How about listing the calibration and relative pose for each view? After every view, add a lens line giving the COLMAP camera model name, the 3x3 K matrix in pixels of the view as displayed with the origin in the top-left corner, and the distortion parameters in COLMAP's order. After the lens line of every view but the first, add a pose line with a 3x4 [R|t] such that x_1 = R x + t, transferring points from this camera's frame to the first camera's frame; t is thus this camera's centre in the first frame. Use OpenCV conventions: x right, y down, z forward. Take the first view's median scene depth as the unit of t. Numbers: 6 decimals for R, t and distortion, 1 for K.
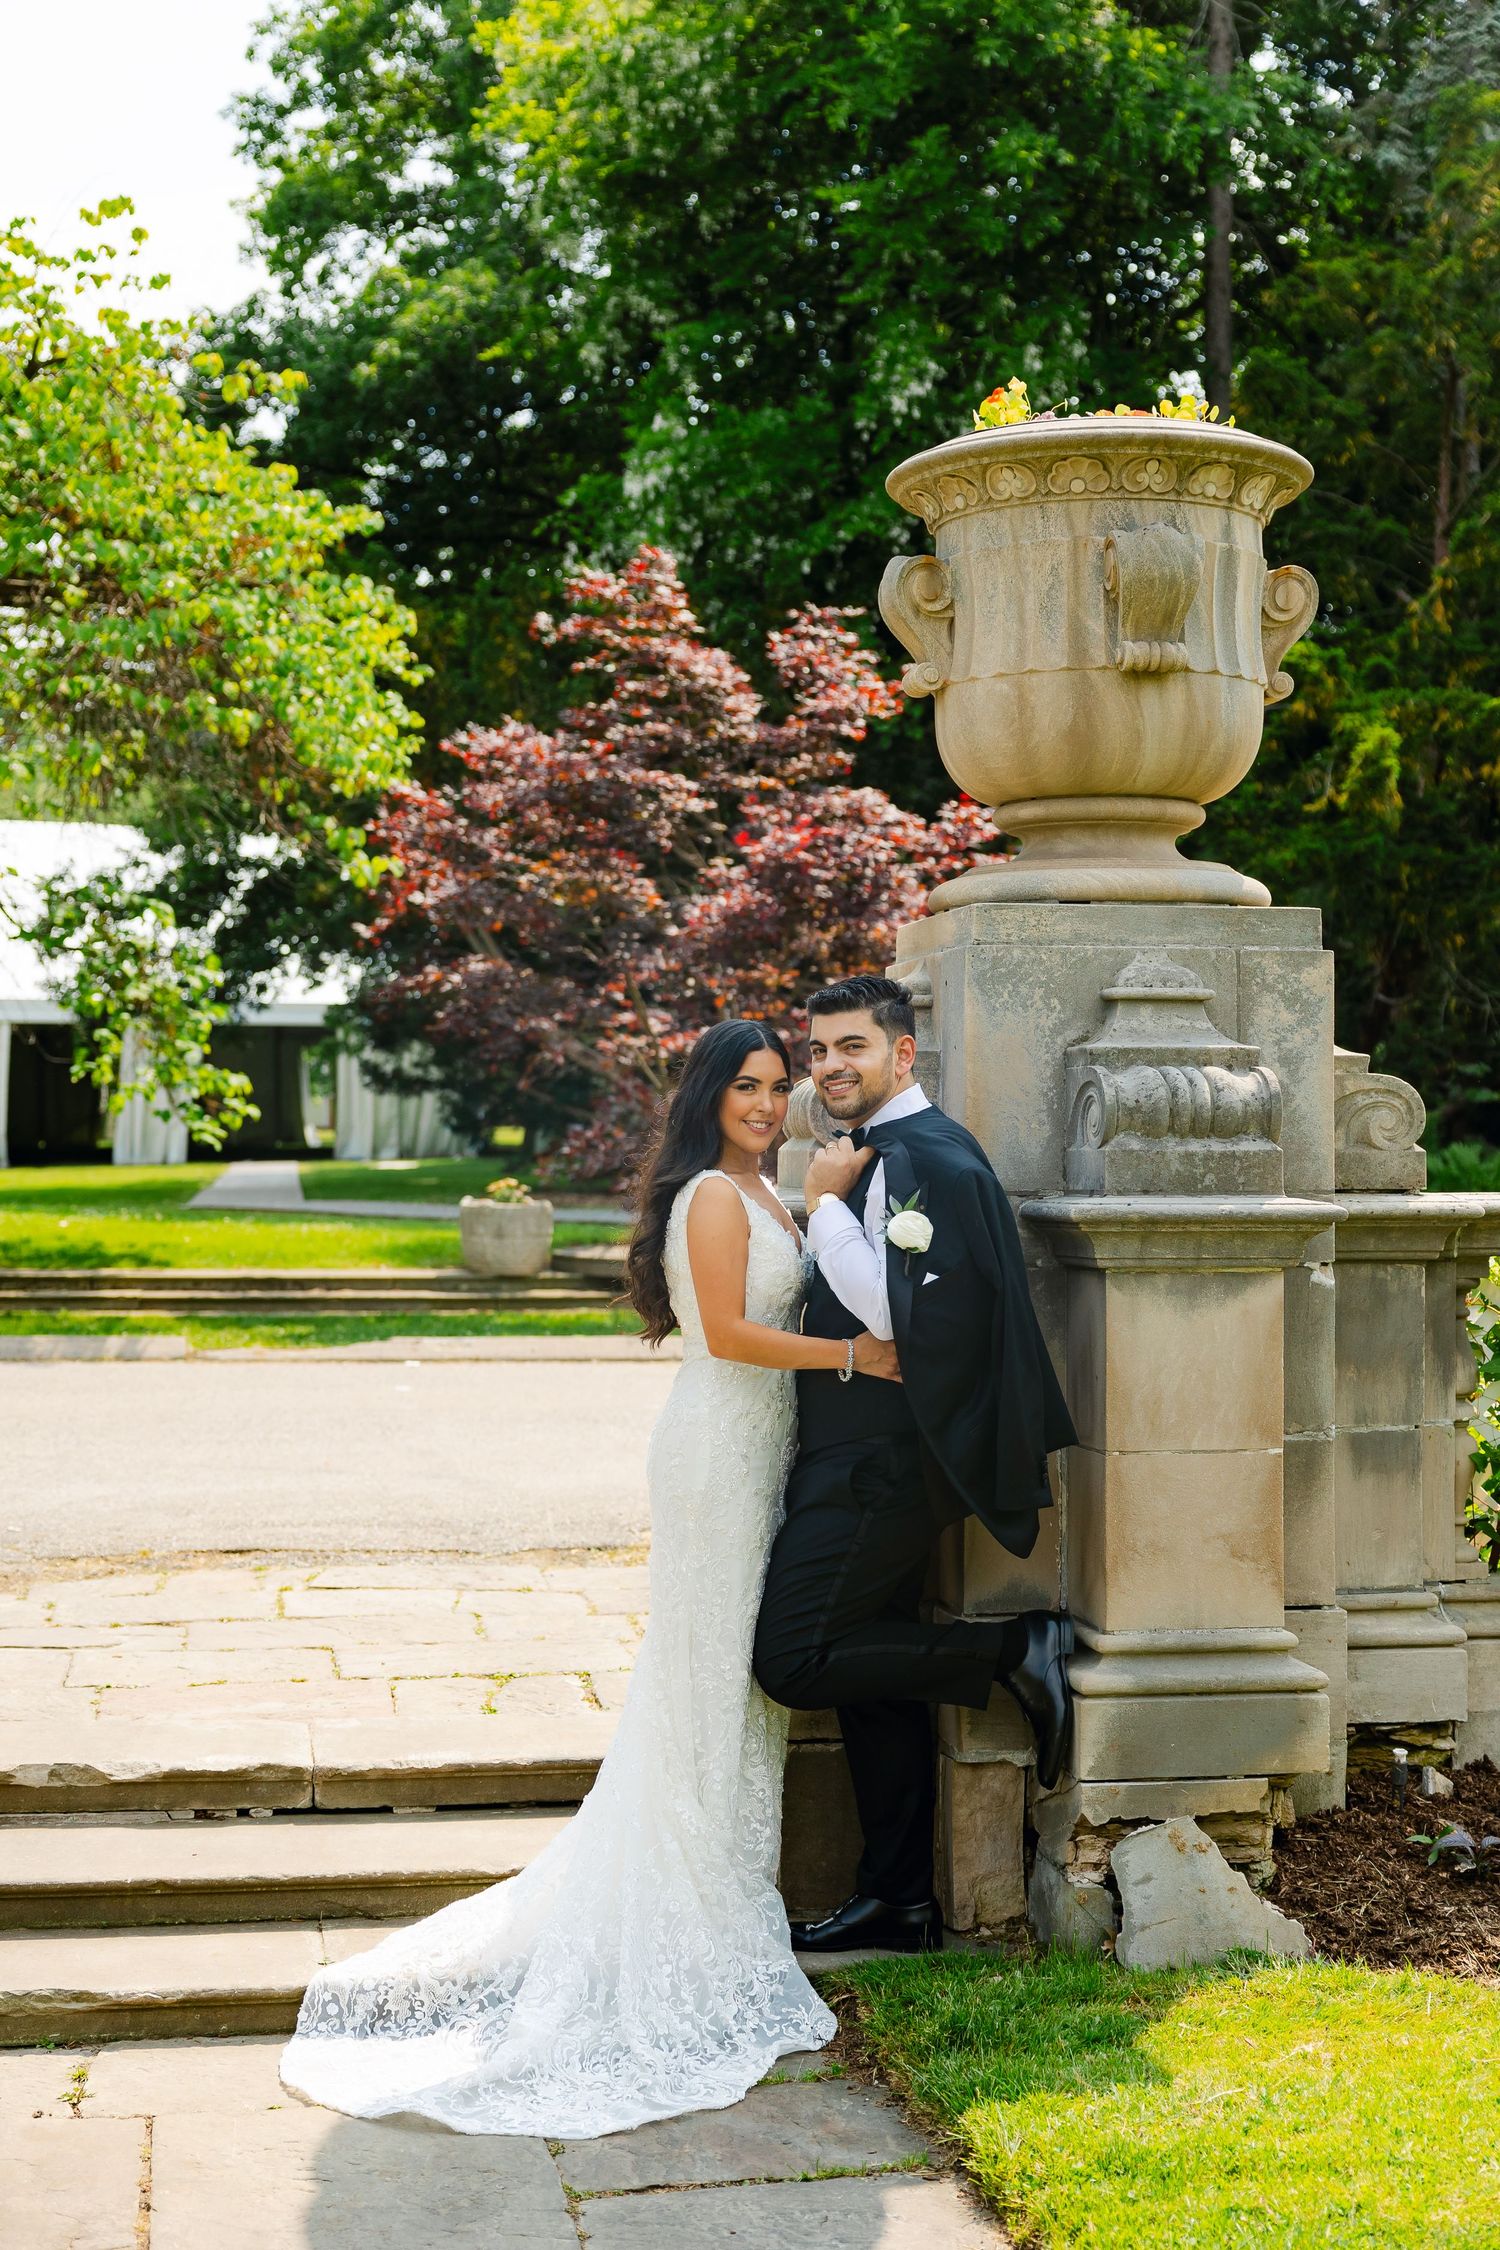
lens RADIAL K [[3316.8, 0, 750.0], [0, 3316.8, 1125.0], [0, 0, 1]] dist [0.012765, 0.008361]
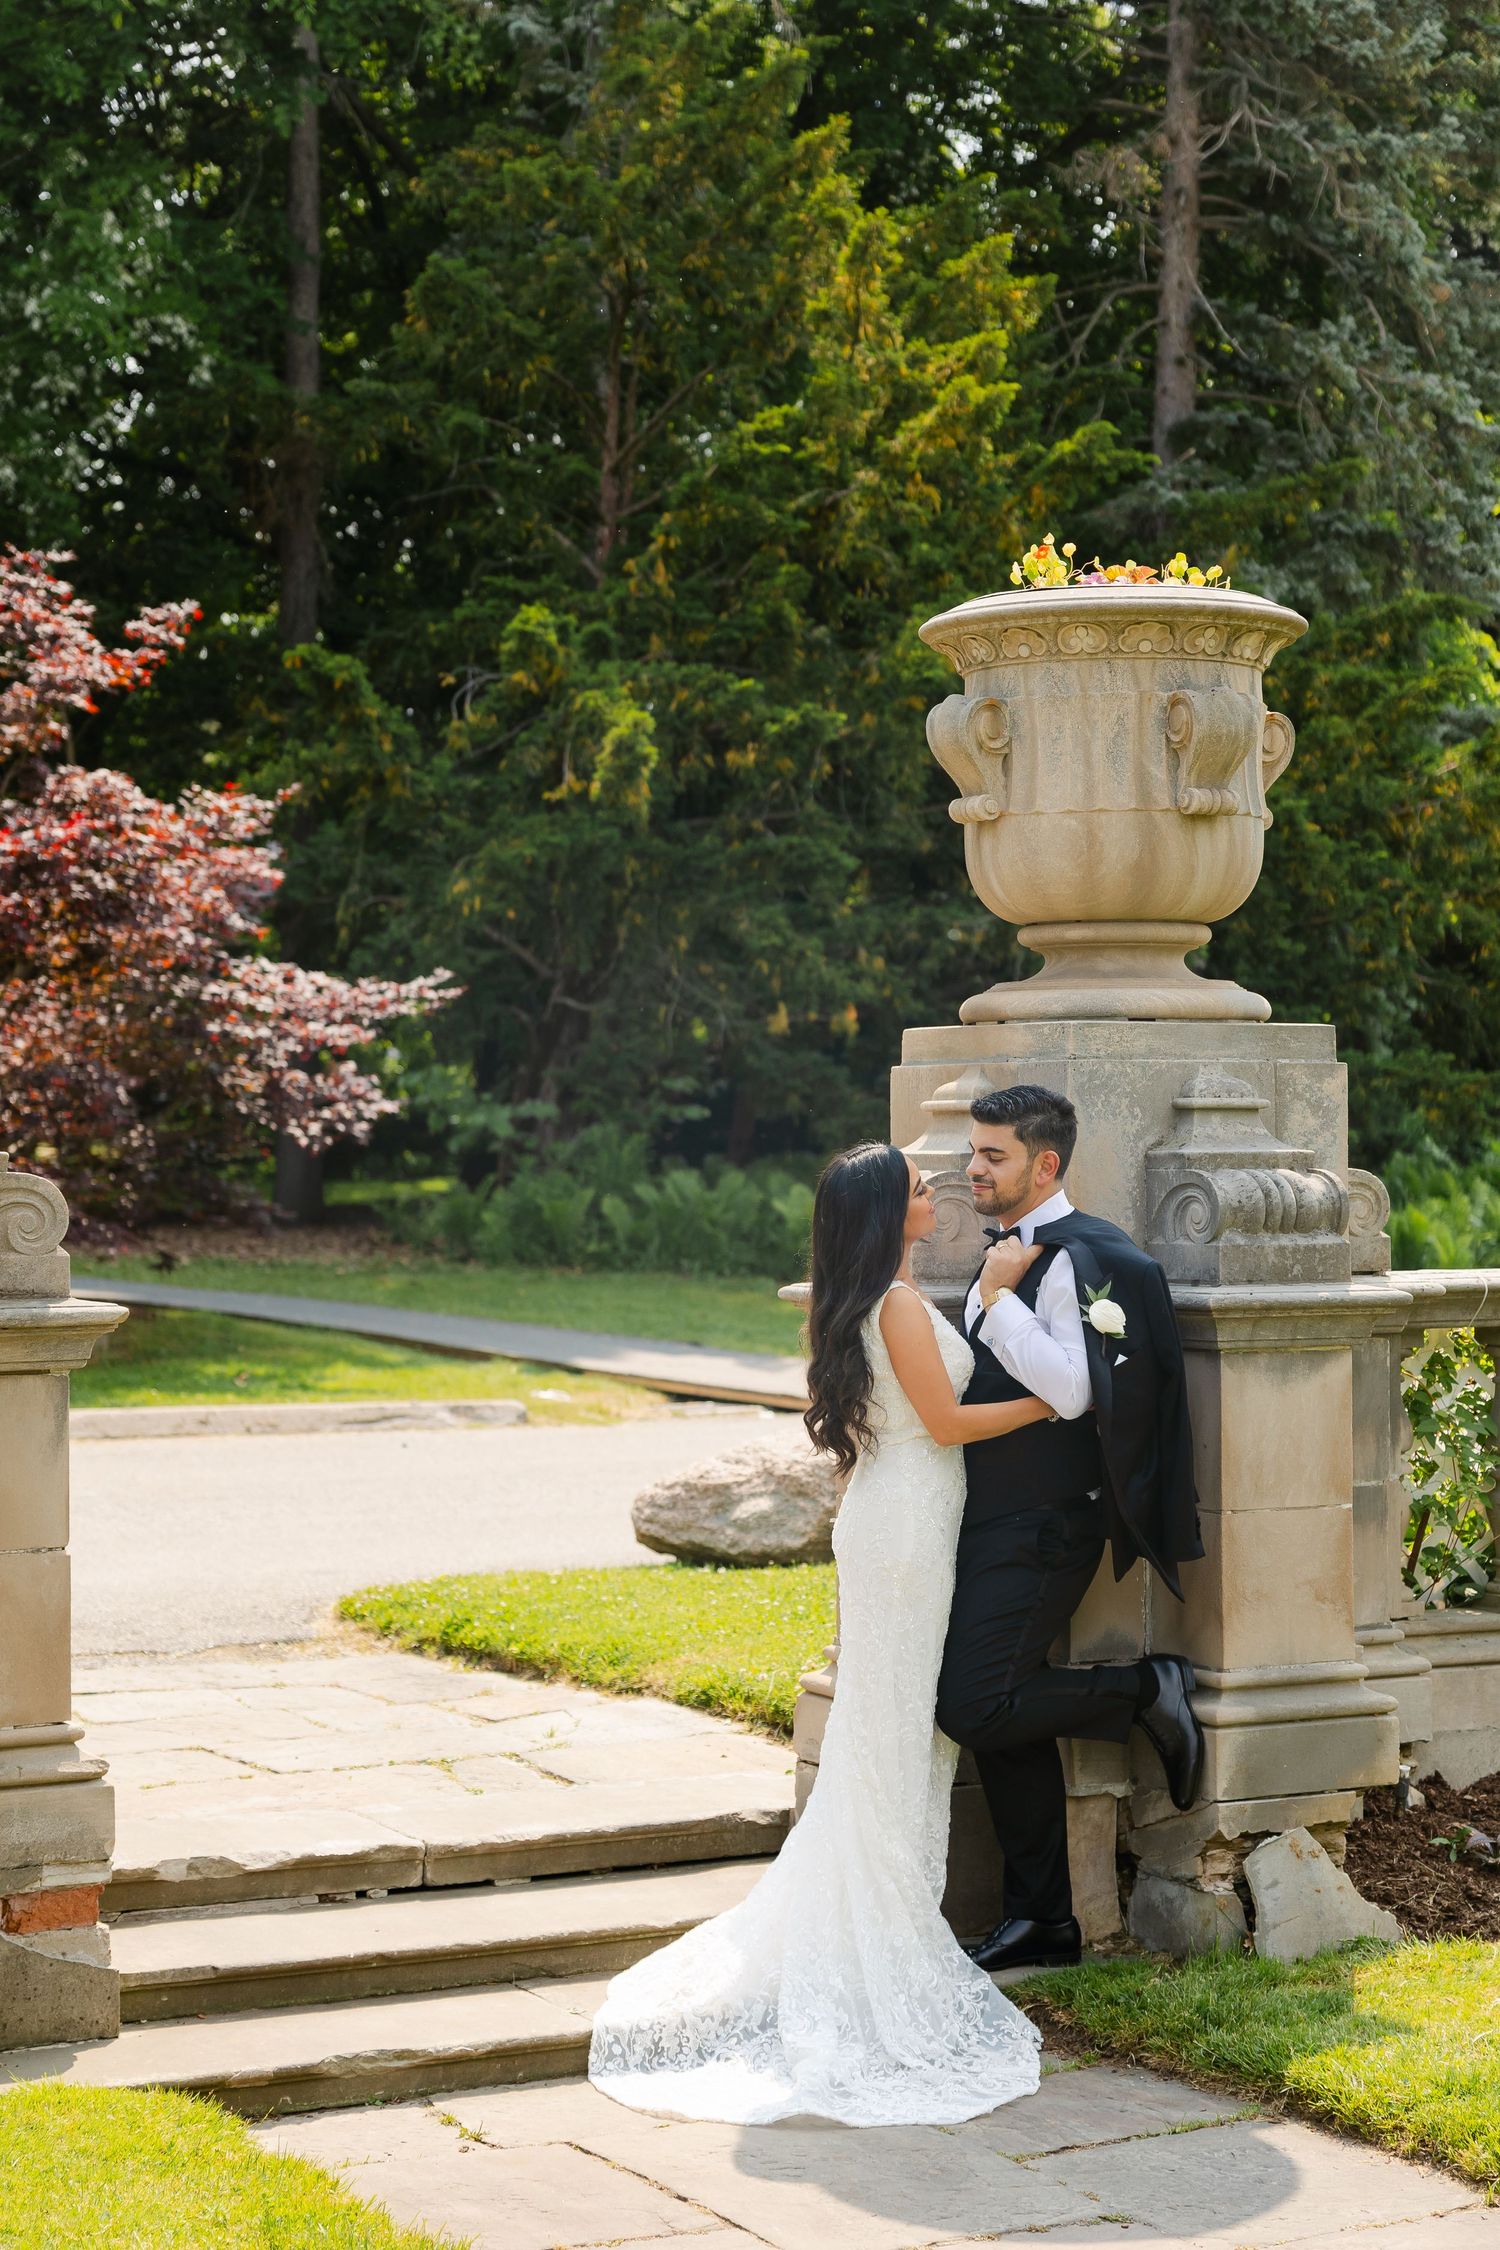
lens RADIAL K [[4278.8, 0, 838.2], [0, 4278.8, 1097.3], [0, 0, 1]] dist [0.051736, 0.086534]
pose [[0.937347, -0.001045, 0.348397, -0.508665], [0.002112, 0.999994, -0.002683, -0.038227], [-0.348392, 0.003251, 0.937343, -0.317555]]
